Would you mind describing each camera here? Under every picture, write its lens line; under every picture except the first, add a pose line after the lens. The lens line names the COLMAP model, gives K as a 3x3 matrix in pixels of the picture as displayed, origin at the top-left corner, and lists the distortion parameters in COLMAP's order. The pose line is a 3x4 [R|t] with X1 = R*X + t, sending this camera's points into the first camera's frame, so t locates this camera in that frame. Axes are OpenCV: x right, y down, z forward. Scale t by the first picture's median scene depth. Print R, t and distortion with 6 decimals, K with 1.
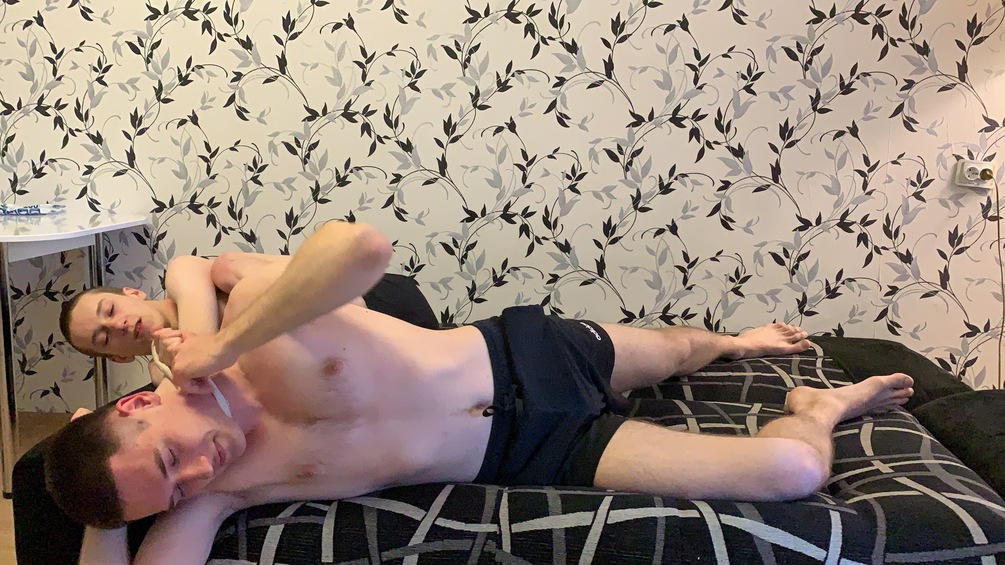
lens RADIAL K [[899.2, 0, 497.1], [0, 899.2, 266.6], [0, 0, 1]] dist [0.039723, -0.078258]
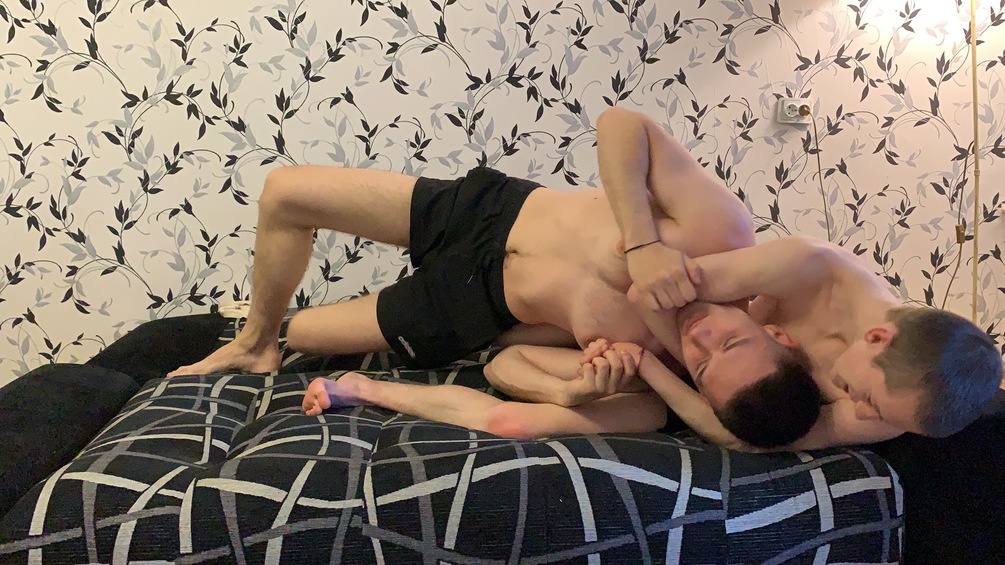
lens RADIAL K [[899.2, 0, 496.8], [0, 899.2, 288.8], [0, 0, 1]] dist [0.039723, -0.078258]
pose [[0.981847, -0.108133, 0.155834, -0.173145], [0.098535, 0.992802, 0.068074, -0.111256], [-0.162074, -0.051483, 0.985435, 0.004953]]
